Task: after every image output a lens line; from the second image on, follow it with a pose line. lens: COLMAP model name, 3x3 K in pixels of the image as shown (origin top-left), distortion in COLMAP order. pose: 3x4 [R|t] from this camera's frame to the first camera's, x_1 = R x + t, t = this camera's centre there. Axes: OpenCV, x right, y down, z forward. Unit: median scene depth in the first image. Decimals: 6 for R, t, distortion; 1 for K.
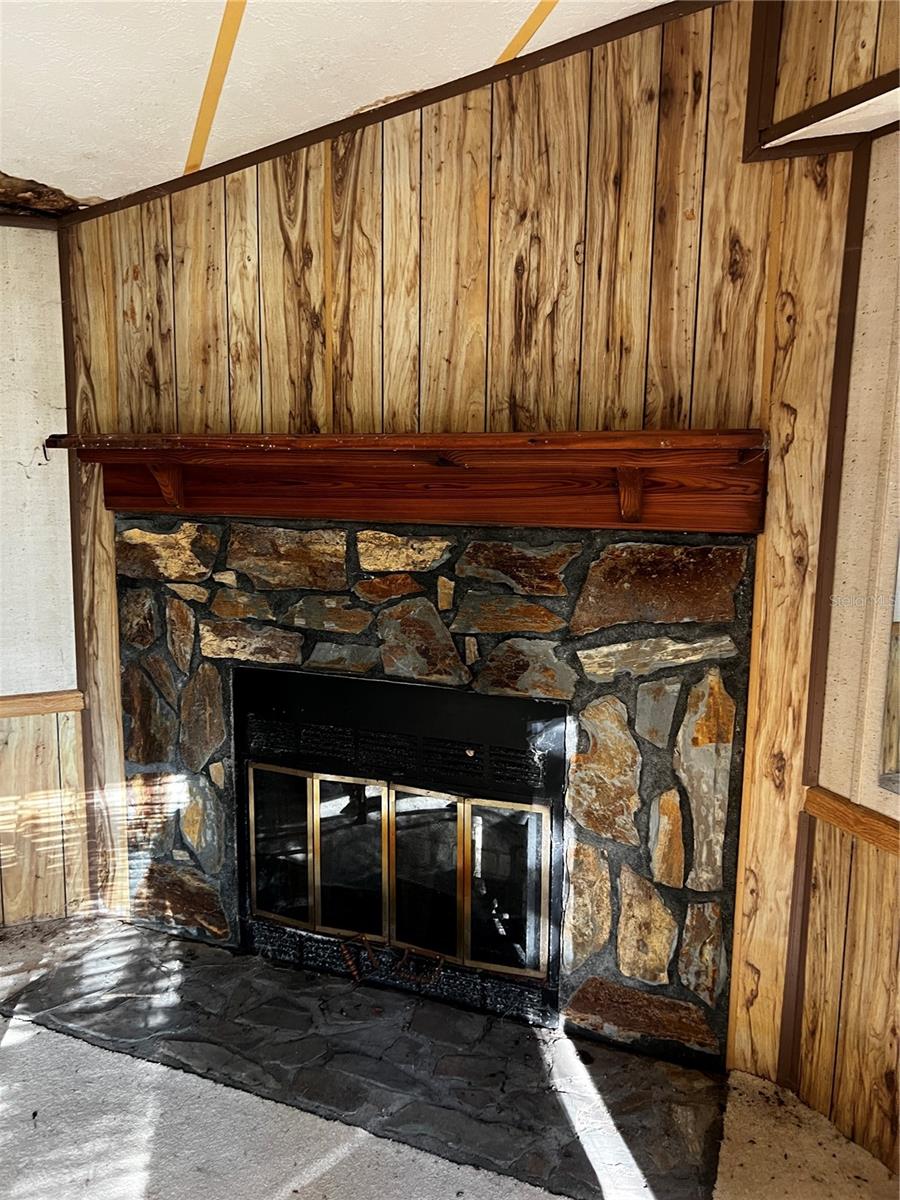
lens RADIAL K [[909.2, 0, 439.2], [0, 909.2, 601.1], [0, 0, 1]] dist [0.051790, -0.063007]
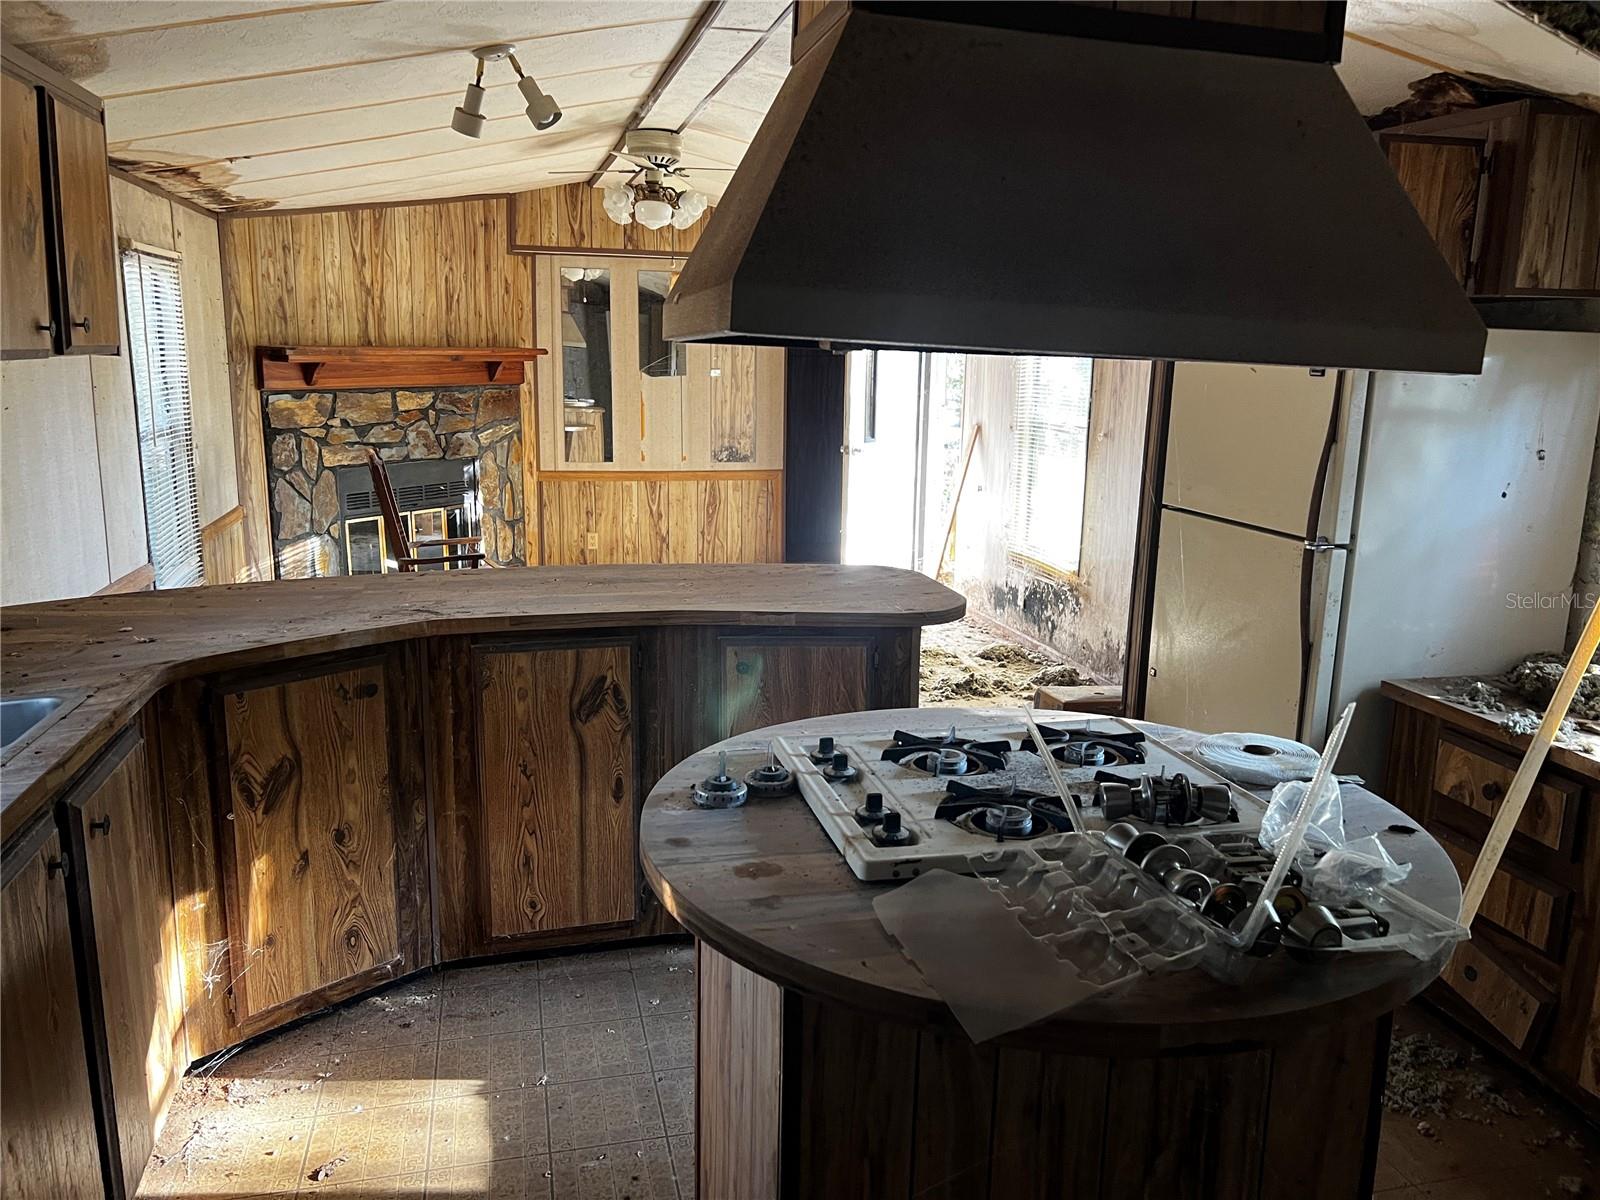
lens RADIAL K [[1205.3, 0, 800.0], [0, 1205.3, 600.0], [0, 0, 1]] dist [0.083129, -0.106652]
pose [[0.152373, -0.213623, 0.964960, -2.882329], [0.133504, 0.971861, 0.194069, -0.031357], [-0.979265, 0.099255, 0.176605, -0.397166]]
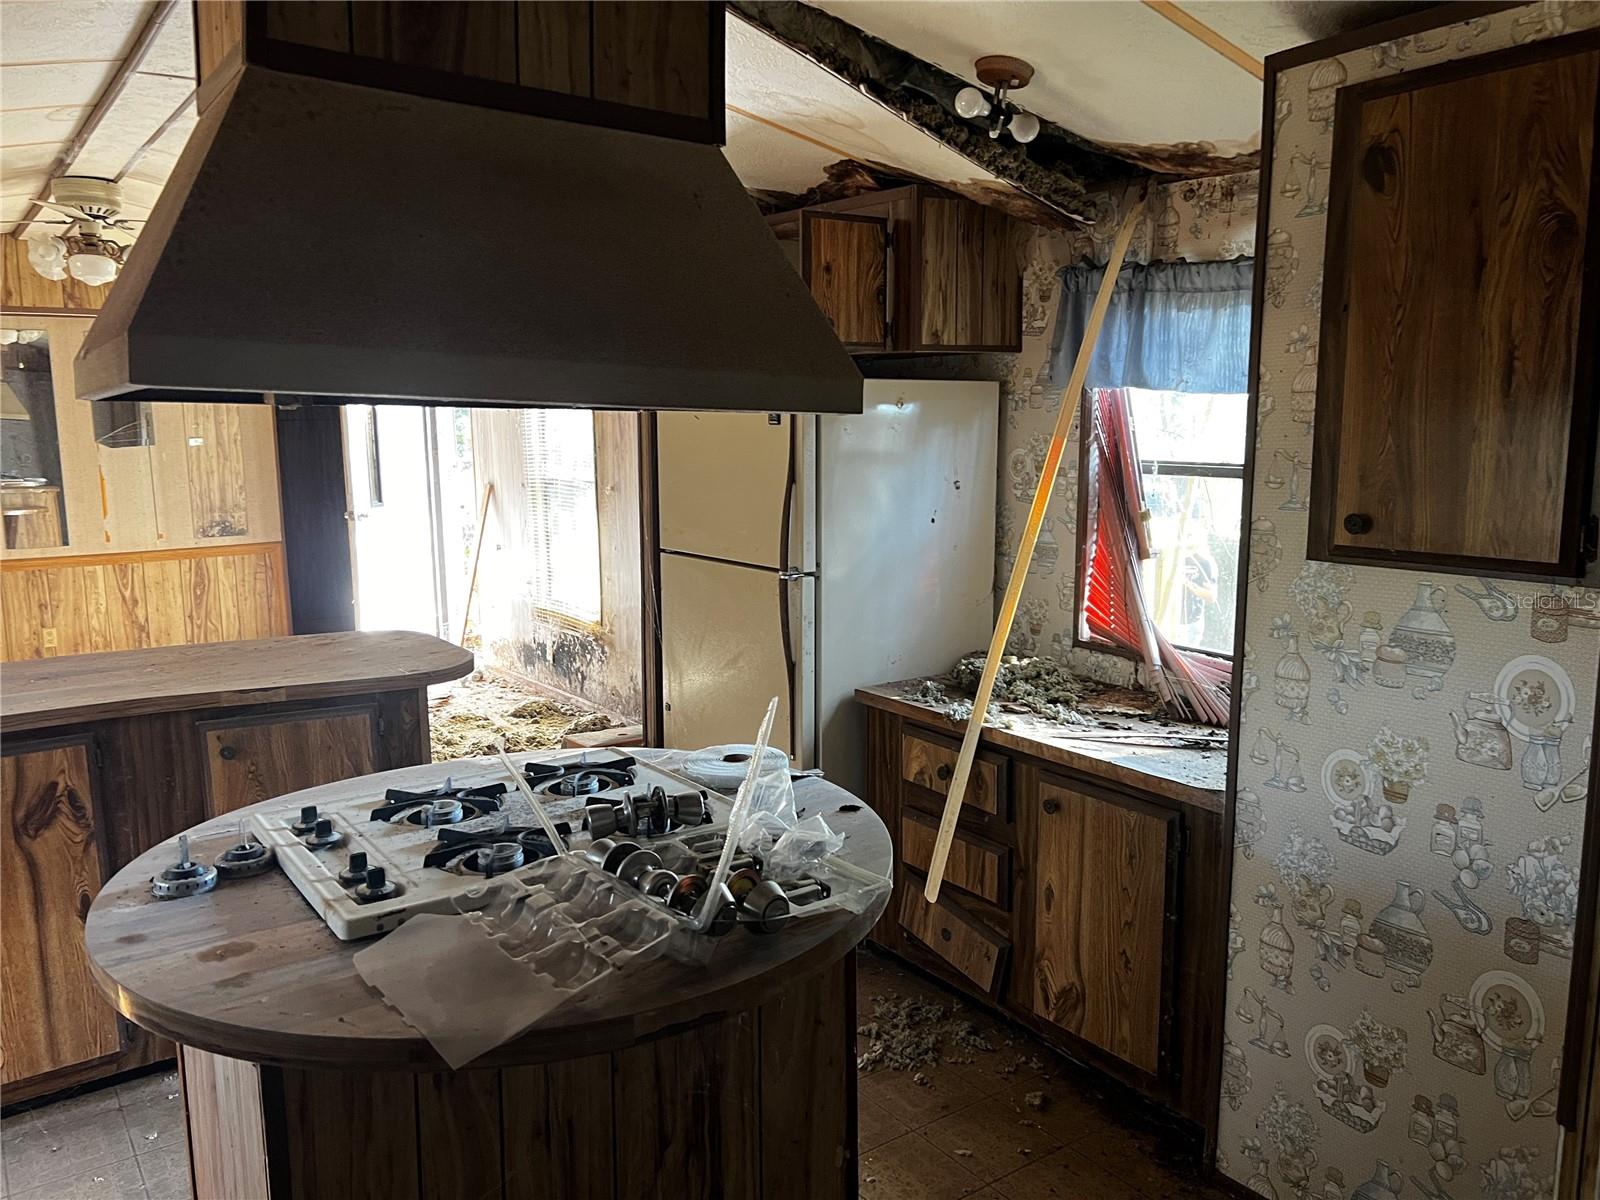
lens RADIAL K [[1212.2, 0, 793.9], [0, 1212.2, 605.0], [0, 0, 1]] dist [0.051790, -0.063007]
pose [[-0.222423, -0.167082, 0.960527, -2.927836], [0.153533, 0.966910, 0.203745, -0.015925], [-0.962785, 0.192790, -0.189411, -0.448930]]
